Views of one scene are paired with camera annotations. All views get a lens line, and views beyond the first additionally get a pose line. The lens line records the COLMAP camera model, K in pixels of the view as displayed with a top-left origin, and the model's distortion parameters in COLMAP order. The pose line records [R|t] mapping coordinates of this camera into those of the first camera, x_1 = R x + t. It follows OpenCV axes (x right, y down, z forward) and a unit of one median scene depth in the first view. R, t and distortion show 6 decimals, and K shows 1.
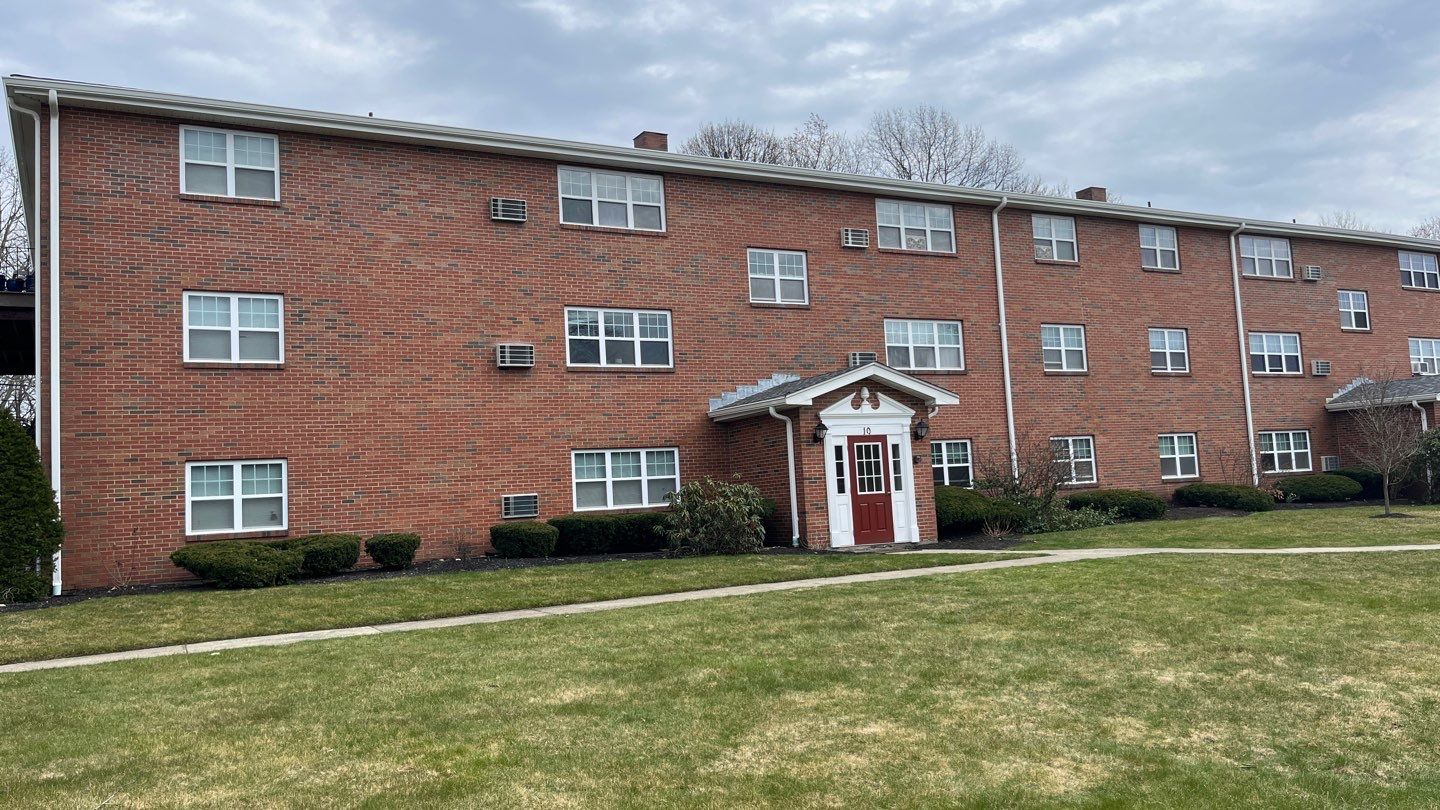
lens RADIAL K [[1150.4, 0, 755.8], [0, 1150.4, 397.6], [0, 0, 1]] dist [0.046601, -0.047640]
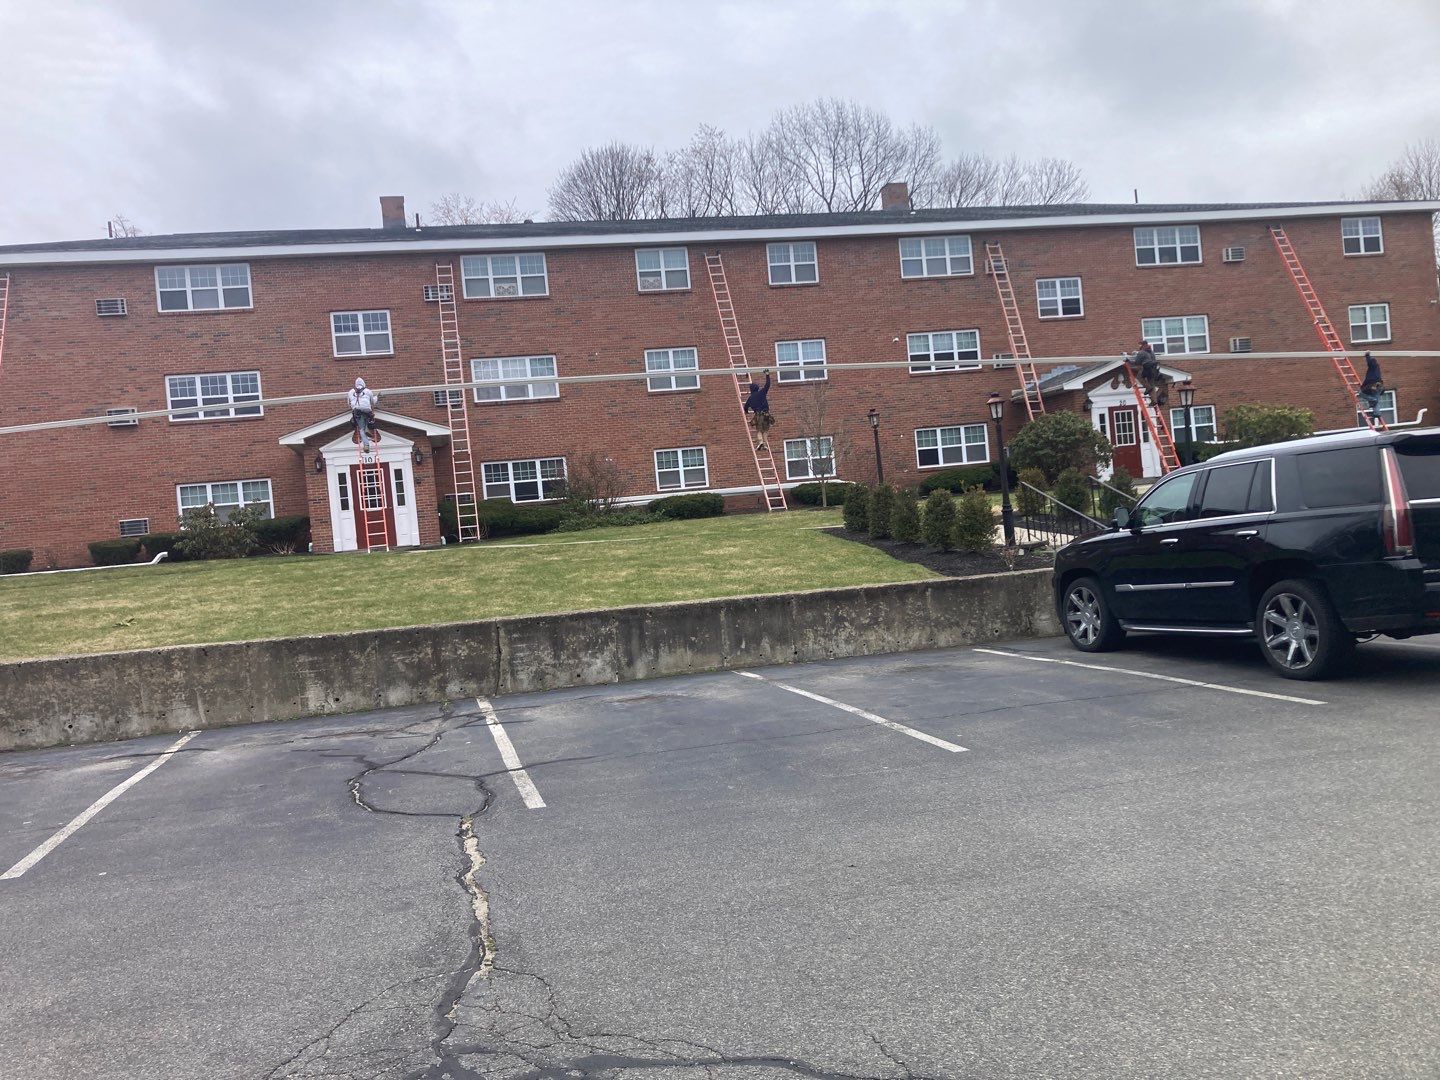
lens RADIAL K [[1177.5, 0, 698.2], [0, 1177.5, 539.4], [0, 0, 1]] dist [0.049303, -0.048885]
pose [[0.953375, -0.026113, -0.300655, 0.791928], [0.063858, 0.991146, 0.116408, -0.012321], [0.294953, -0.130180, 0.946602, -0.130150]]
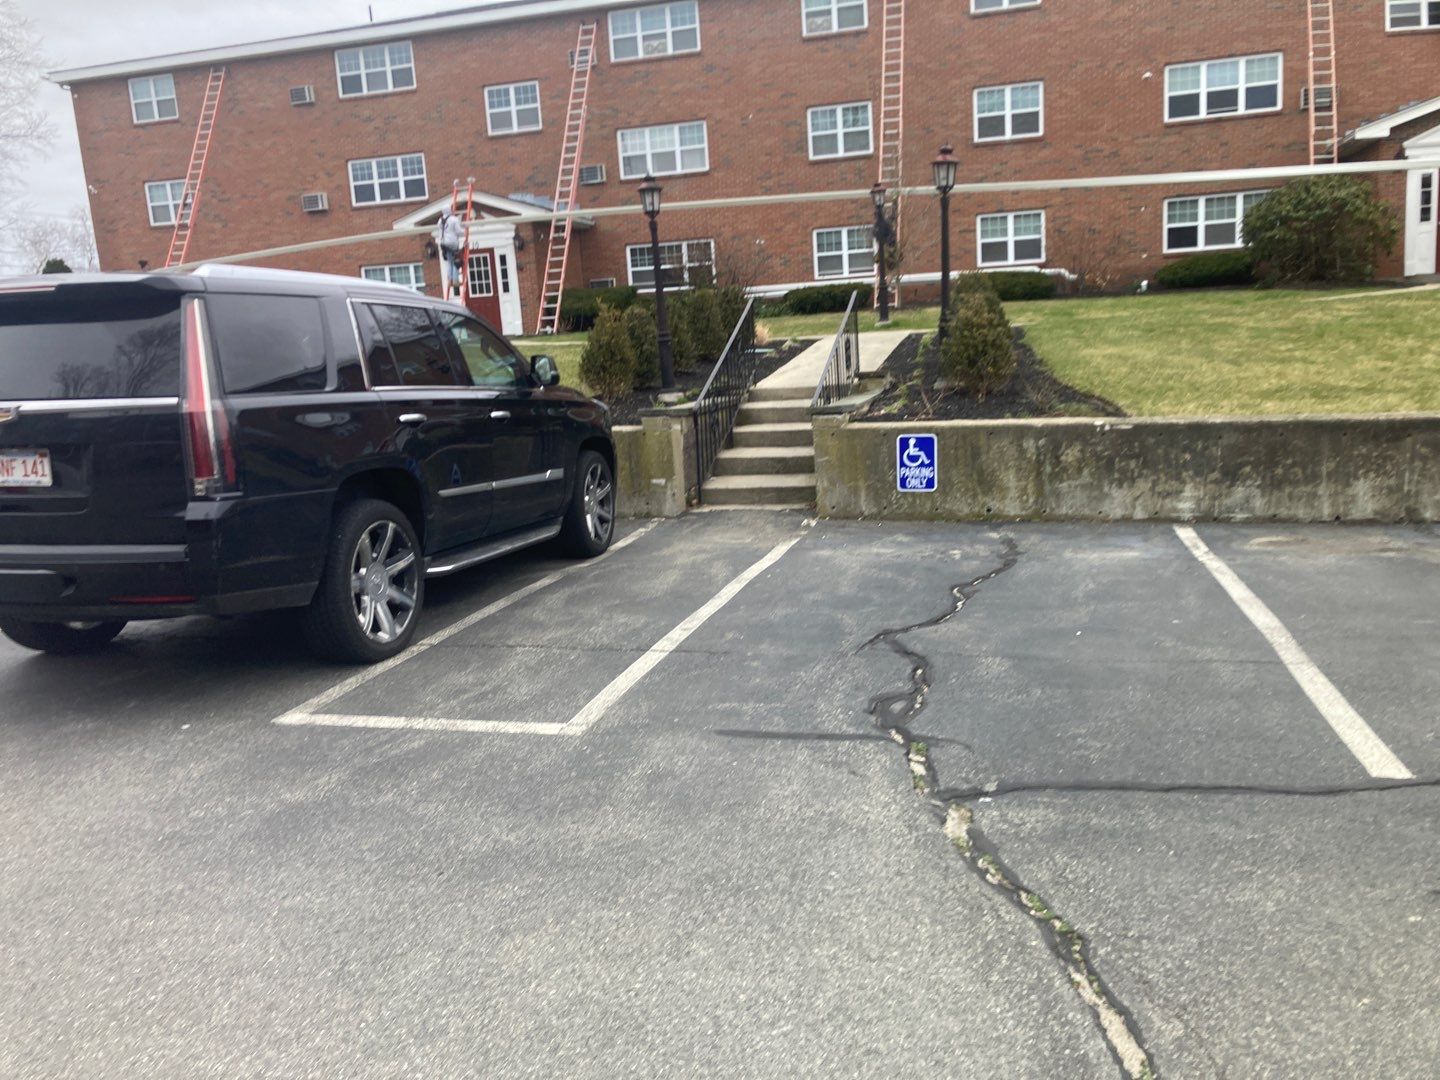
lens RADIAL K [[1177.5, 0, 675.6], [0, 1177.5, 538.7], [0, 0, 1]] dist [0.049303, -0.048885]
pose [[0.676762, 0.142030, -0.722372, 1.161231], [0.084633, 0.959699, 0.267982, 0.008547], [0.731321, -0.242496, 0.637467, 0.248225]]
